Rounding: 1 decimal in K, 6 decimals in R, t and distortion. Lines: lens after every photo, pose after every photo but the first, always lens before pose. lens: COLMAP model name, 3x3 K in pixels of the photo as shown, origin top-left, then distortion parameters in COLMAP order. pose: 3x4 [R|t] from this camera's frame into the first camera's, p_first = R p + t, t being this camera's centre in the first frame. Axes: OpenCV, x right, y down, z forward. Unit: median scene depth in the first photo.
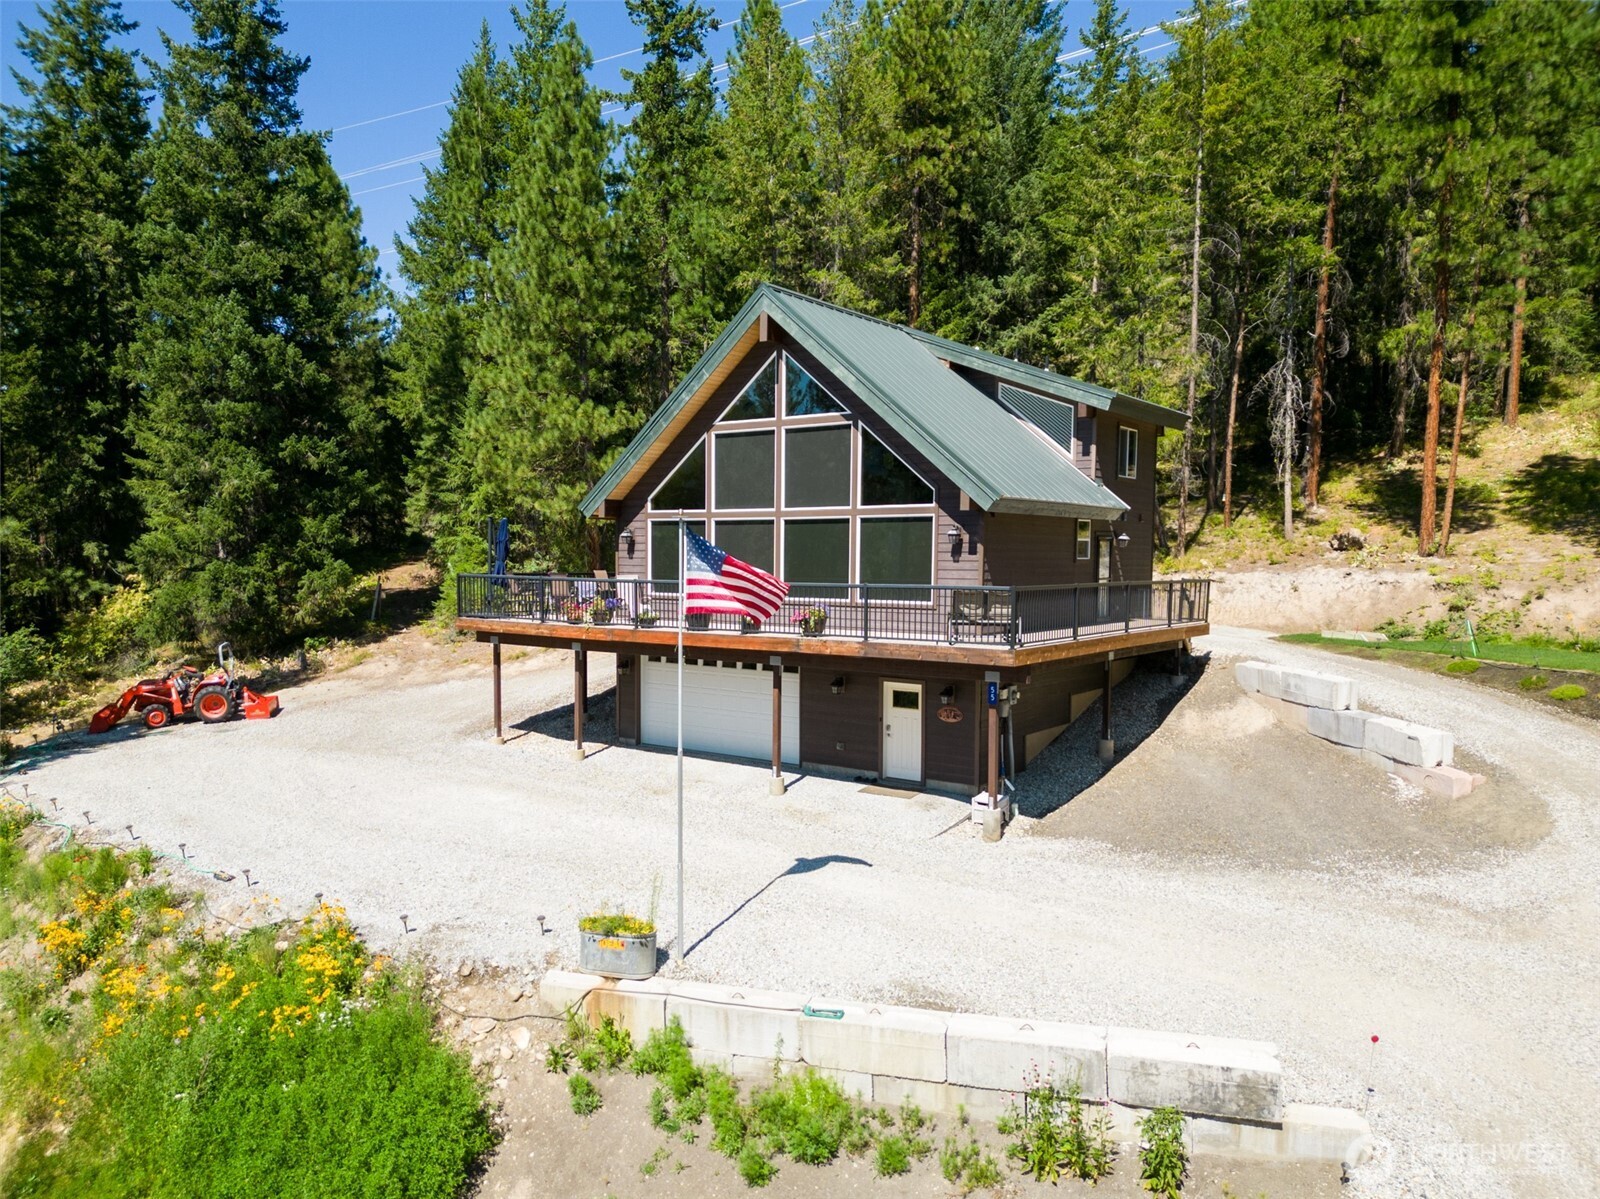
lens RADIAL K [[1160.8, 0, 791.8], [0, 1160.8, 610.6], [0, 0, 1]] dist [0.057748, -0.010146]
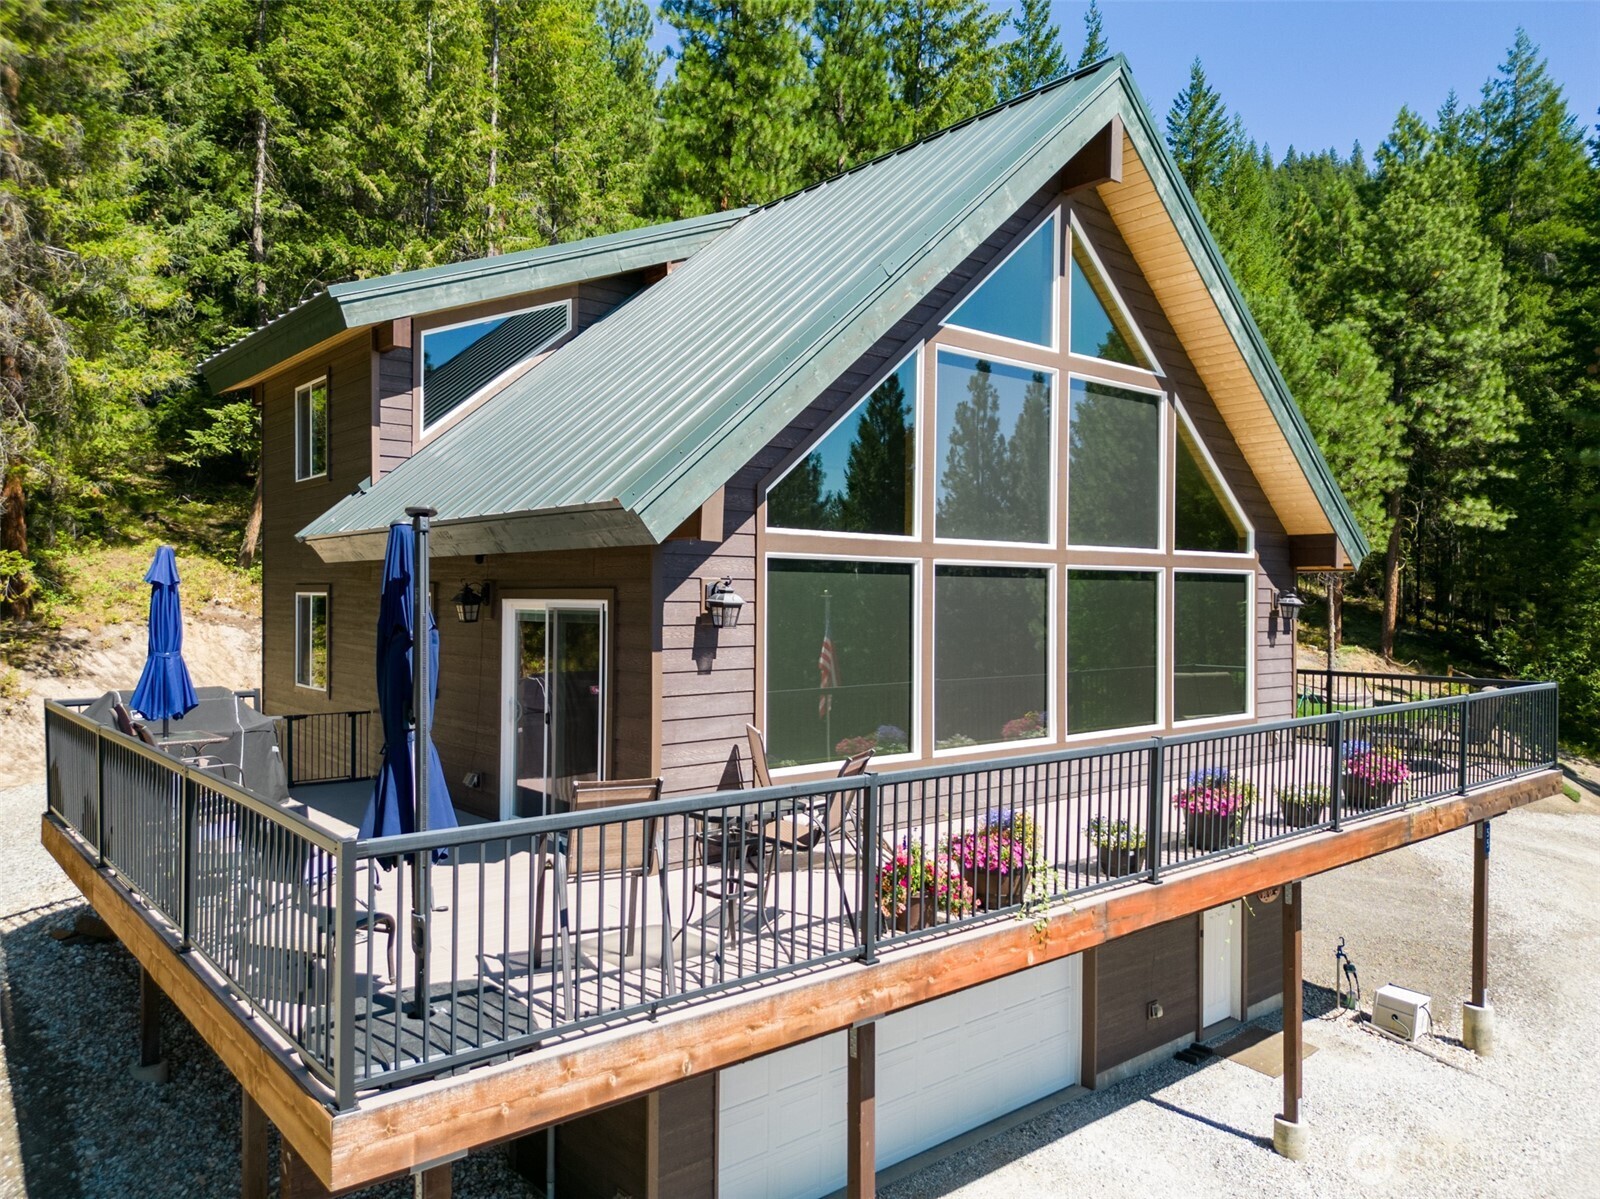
lens RADIAL K [[1160.8, 0, 802.0], [0, 1160.8, 597.3], [0, 0, 1]] dist [0.057748, -0.010146]
pose [[0.228145, -0.006828, 0.973603, -0.490484], [0.041806, 0.999122, -0.002790, -0.070194], [-0.972729, 0.041339, 0.228230, 0.997622]]
